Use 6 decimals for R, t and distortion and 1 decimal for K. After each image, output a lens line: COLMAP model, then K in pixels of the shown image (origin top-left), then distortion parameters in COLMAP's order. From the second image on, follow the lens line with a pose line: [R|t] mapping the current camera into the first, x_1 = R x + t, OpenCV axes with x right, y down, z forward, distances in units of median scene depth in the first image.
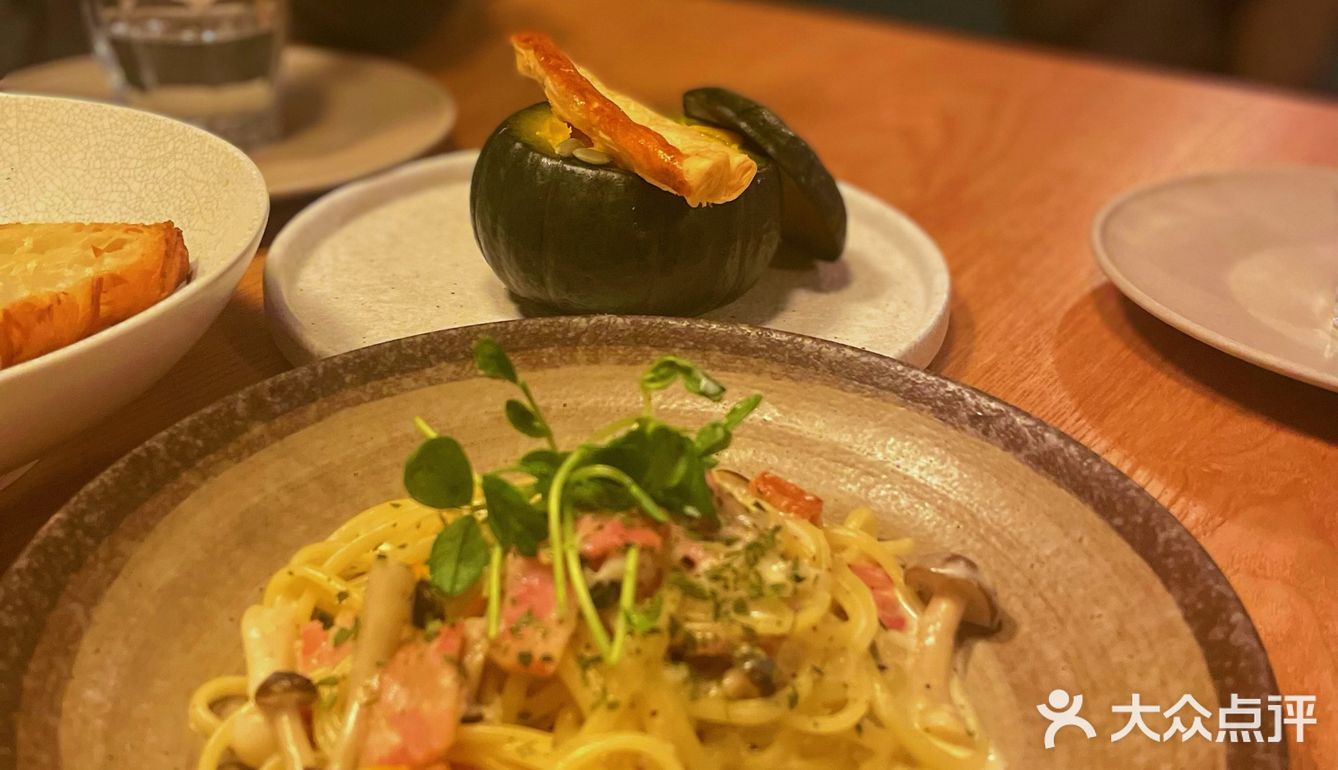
lens RADIAL K [[1329.0, 0, 669.0], [0, 1329.0, 385.0], [0, 0, 1]] dist [0.107397, -0.187688]
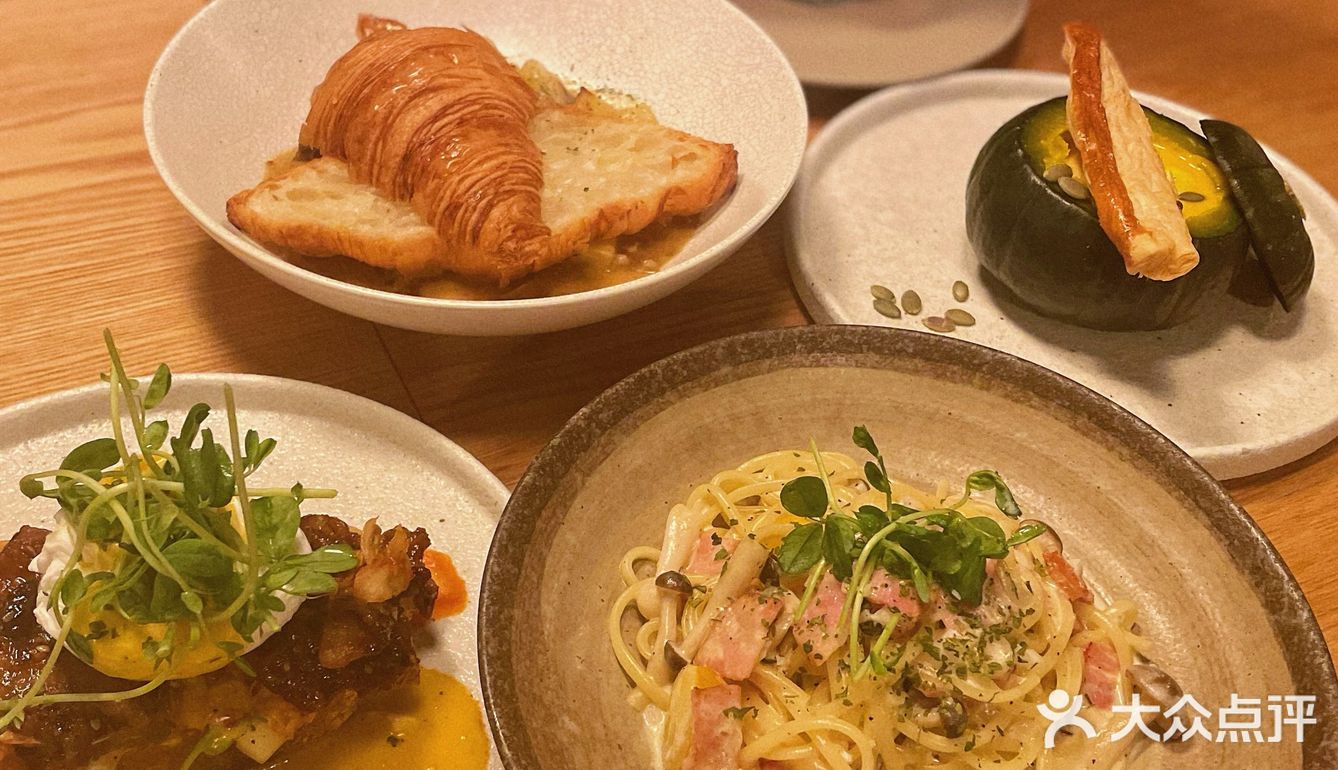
lens RADIAL K [[1329.0, 0, 669.0], [0, 1329.0, 385.0], [0, 0, 1]] dist [0.107397, -0.187688]
pose [[0.872808, 0.364076, -0.325047, 0.121240], [-0.274429, 0.916829, 0.290023, -0.402367], [0.403603, -0.163932, 0.900128, -0.340796]]
